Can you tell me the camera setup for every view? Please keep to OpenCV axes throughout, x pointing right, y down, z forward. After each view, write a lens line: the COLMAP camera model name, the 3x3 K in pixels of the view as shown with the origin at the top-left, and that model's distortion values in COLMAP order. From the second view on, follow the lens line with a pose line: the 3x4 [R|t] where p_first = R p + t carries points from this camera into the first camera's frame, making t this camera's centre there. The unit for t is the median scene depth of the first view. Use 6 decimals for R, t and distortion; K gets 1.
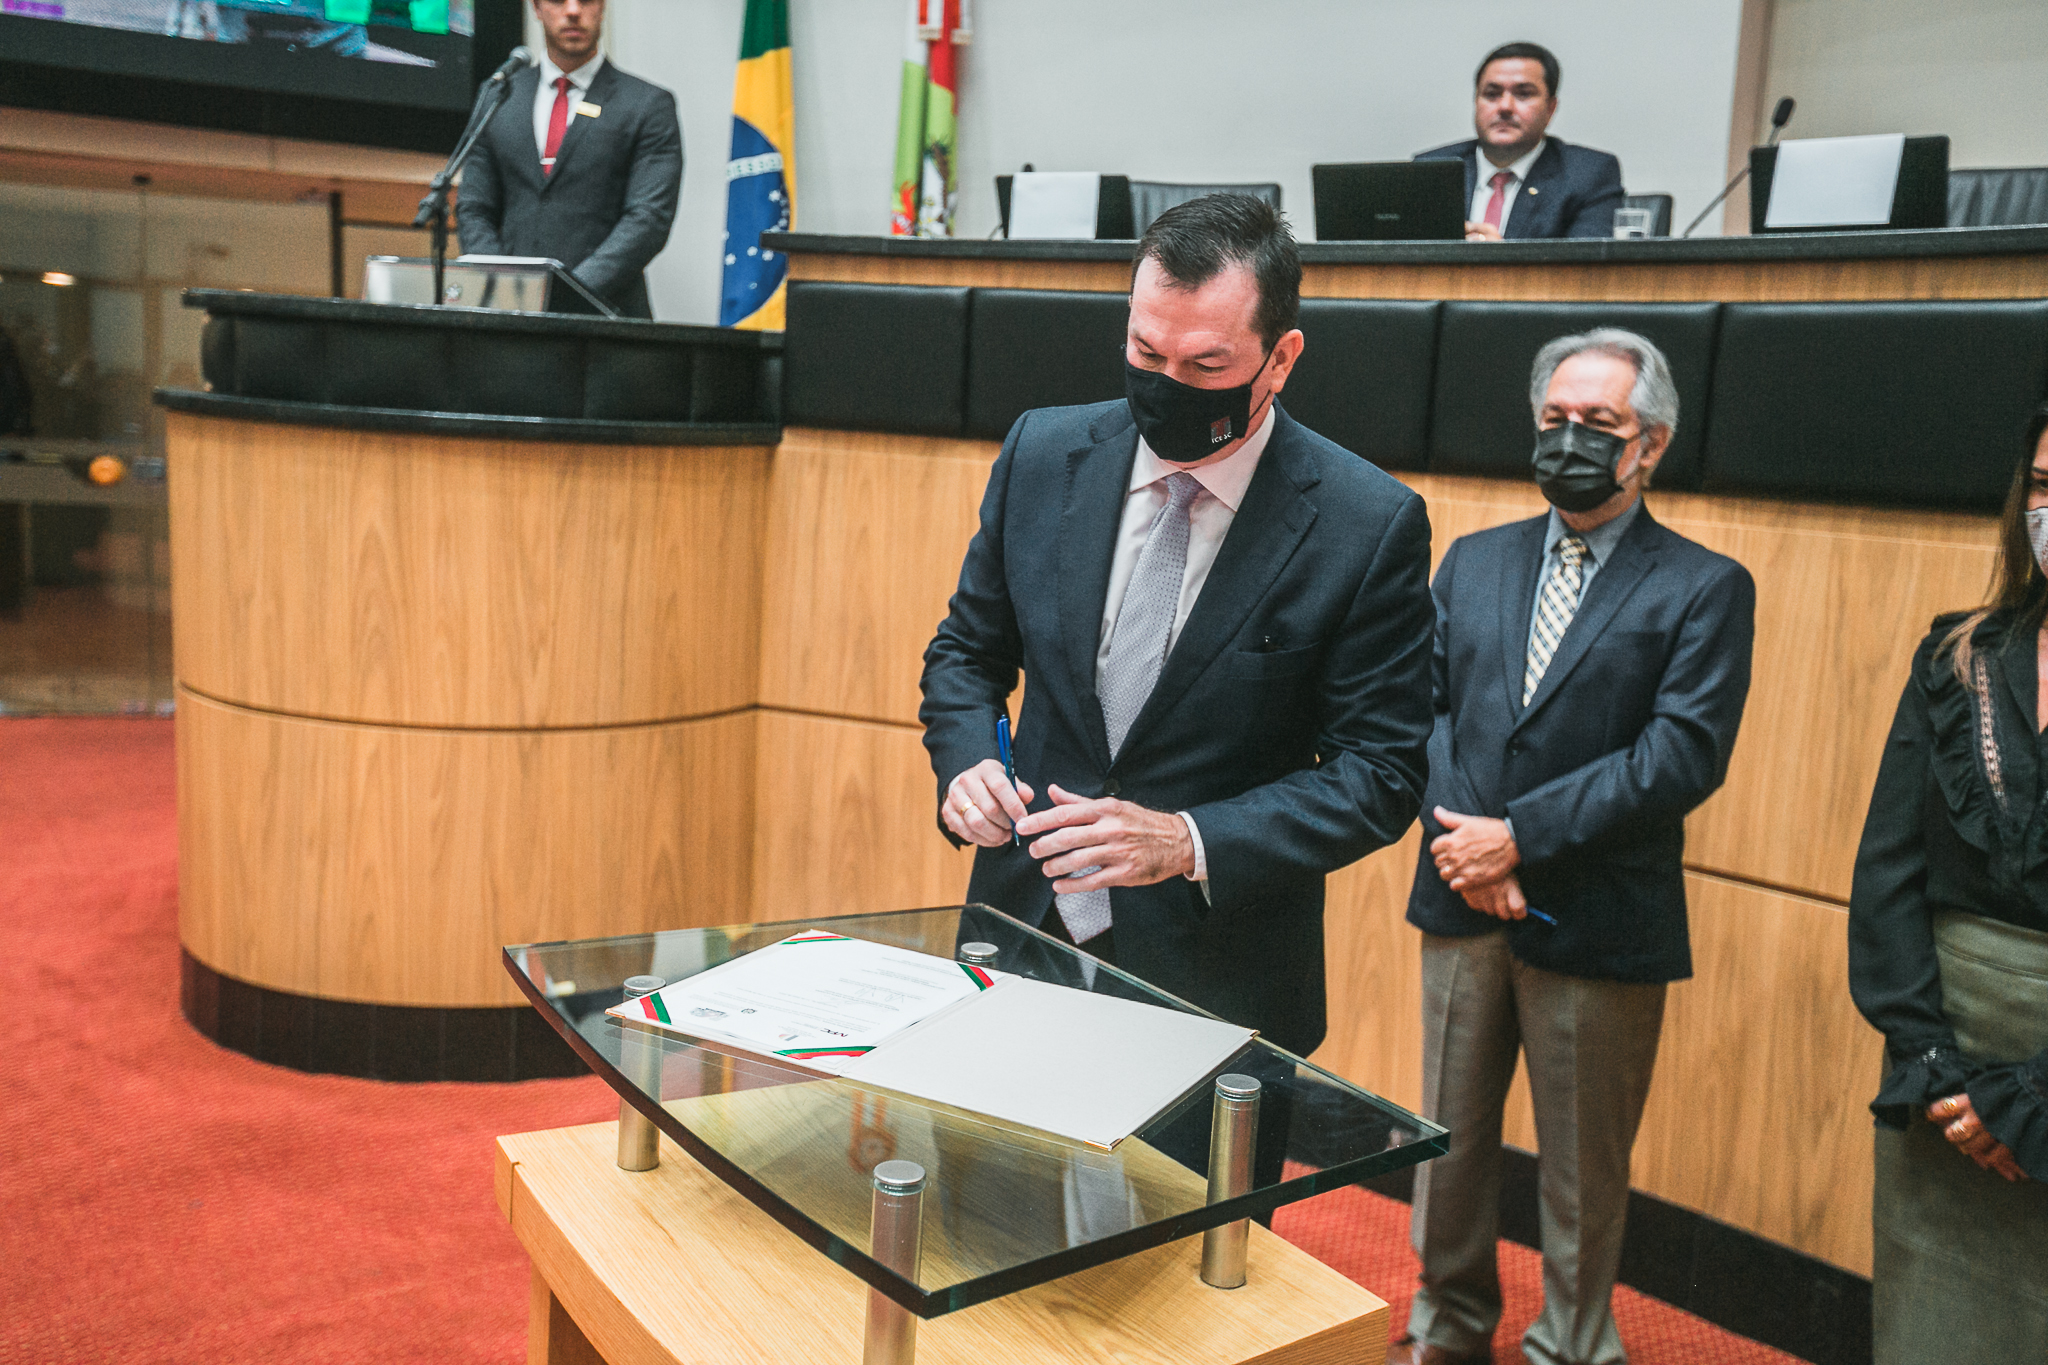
lens RADIAL K [[1925.5, 0, 1022.0], [0, 1925.5, 688.9], [0, 0, 1]] dist [0.043130, 0.143114]
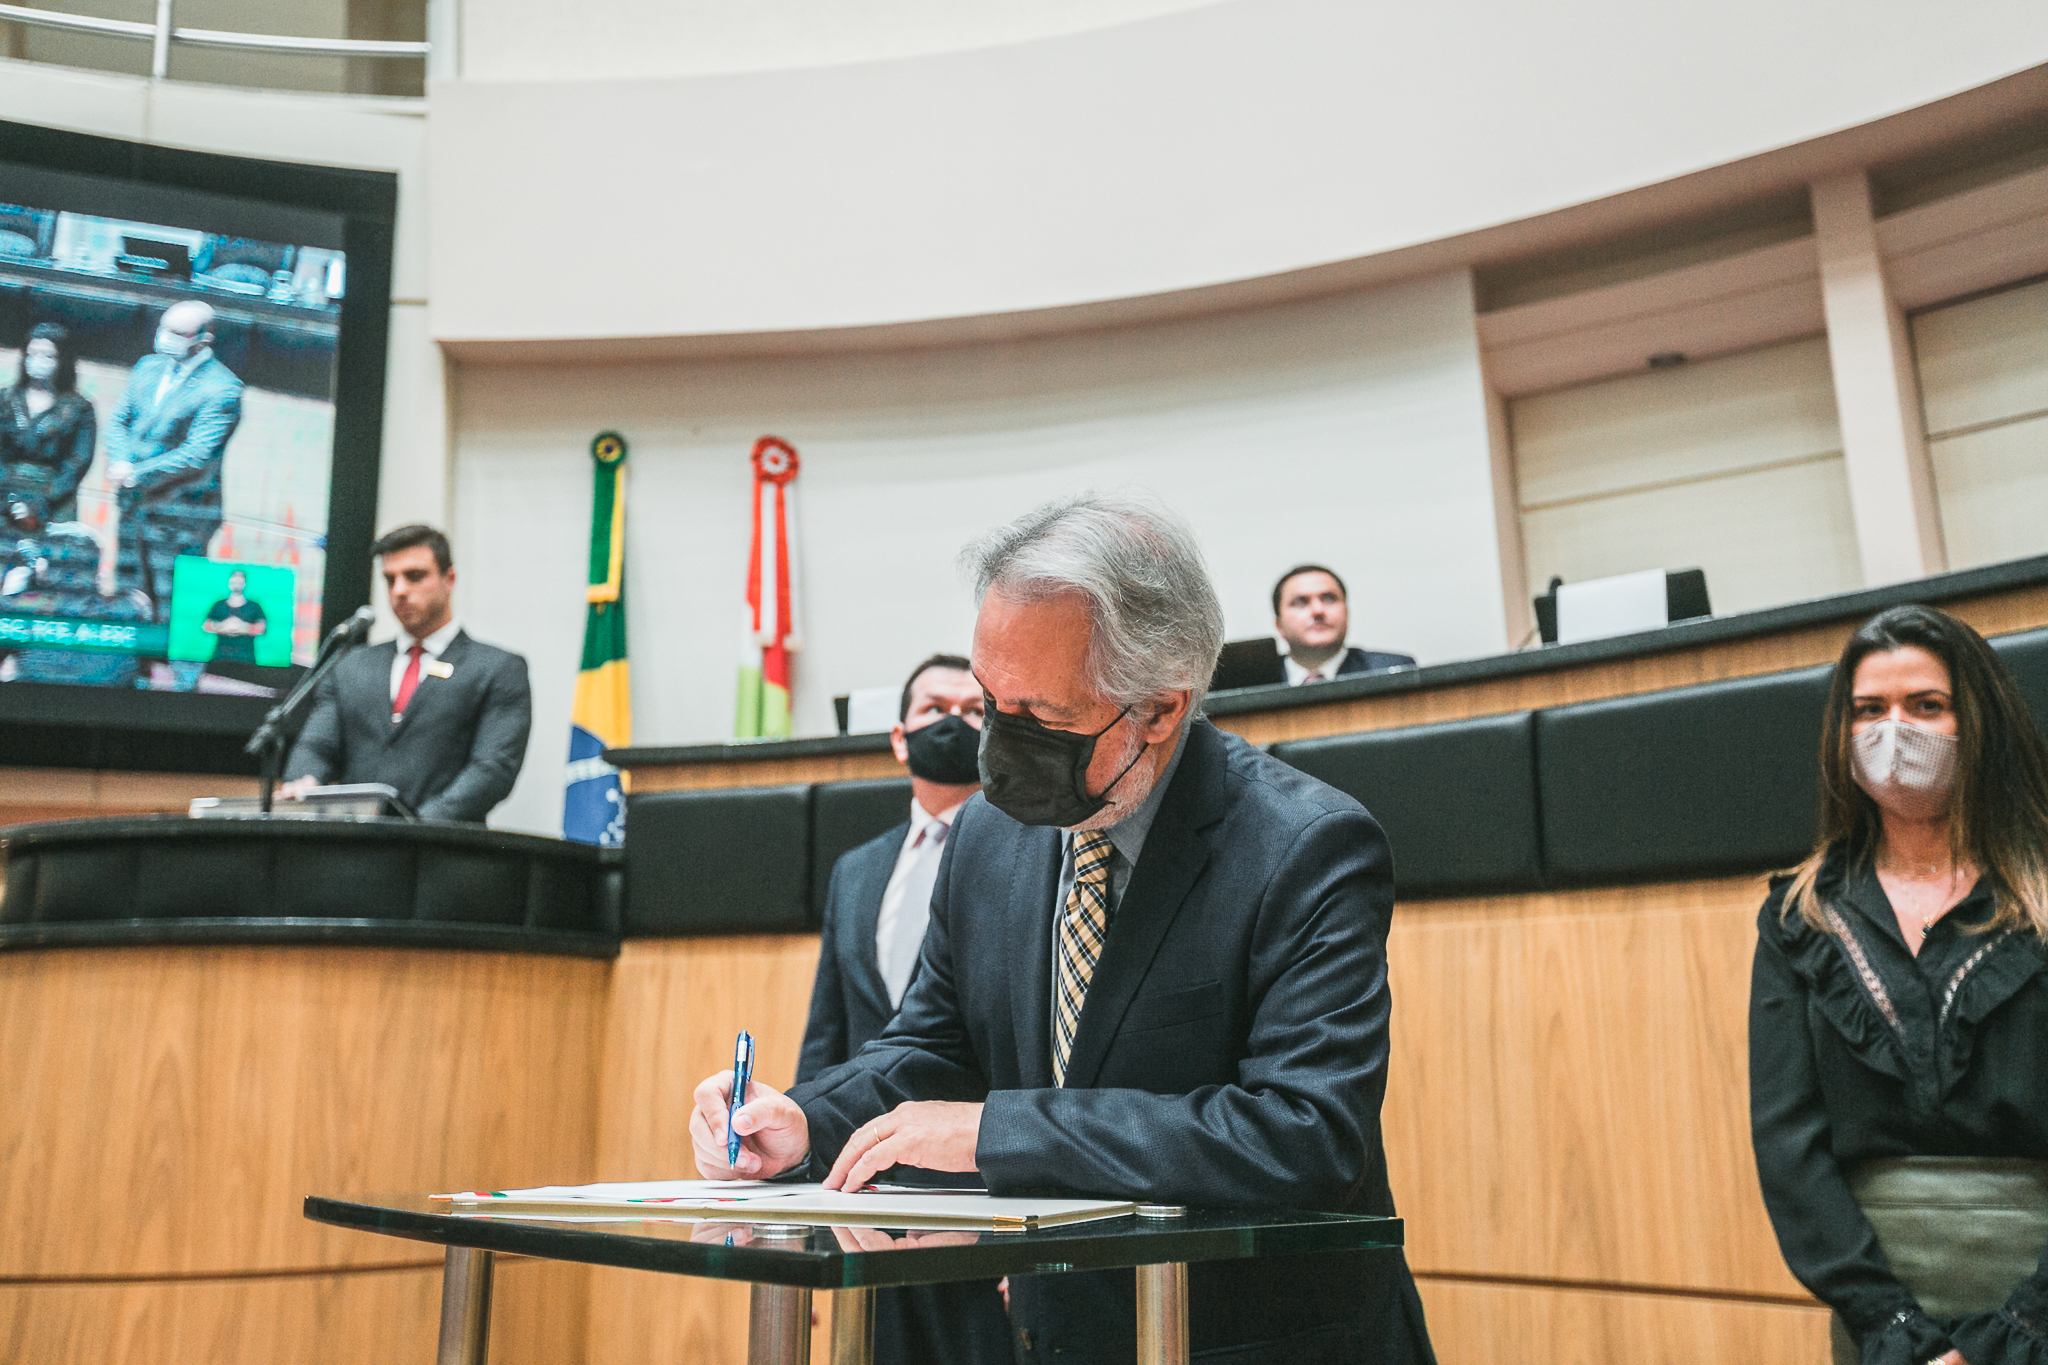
lens RADIAL K [[1925.5, 0, 1022.0], [0, 1925.5, 688.9], [0, 0, 1]] dist [0.043130, 0.143114]
pose [[0.994802, -0.041638, 0.092923, -0.009251], [0.072284, 0.931516, -0.356444, 0.115265], [-0.071718, 0.361308, 0.929684, 0.037383]]
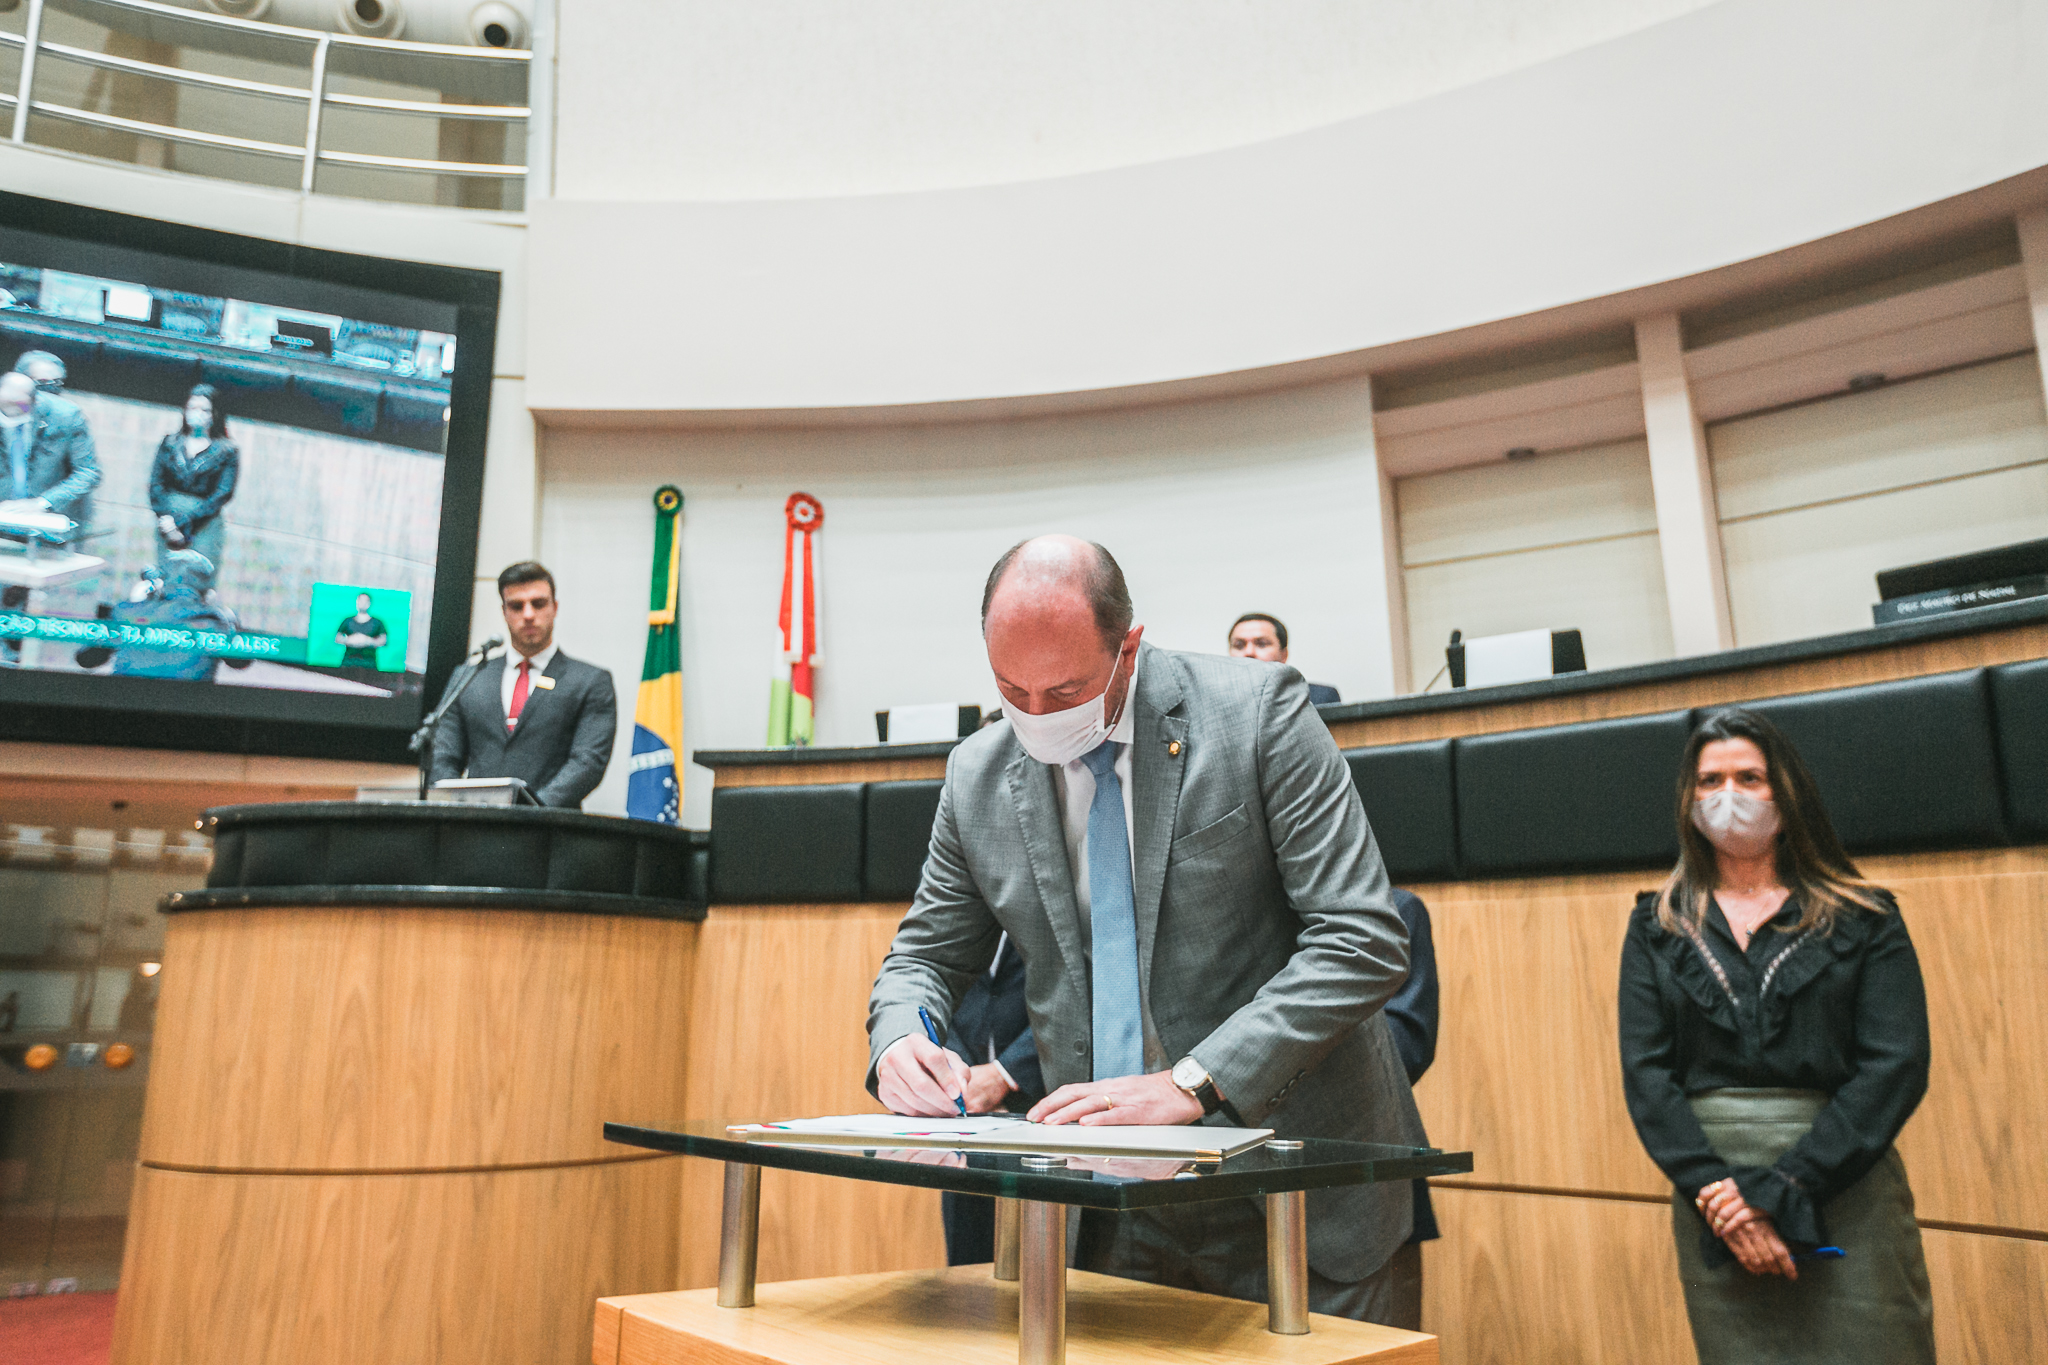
lens RADIAL K [[1581.1, 0, 1025.1], [0, 1581.1, 687.9], [0, 0, 1]] dist [0.005401, 0.095126]
pose [[0.989971, -0.022358, 0.139494, -0.067143], [0.070983, 0.932431, -0.354306, 0.108645], [-0.122147, 0.360655, 0.924667, 0.012884]]
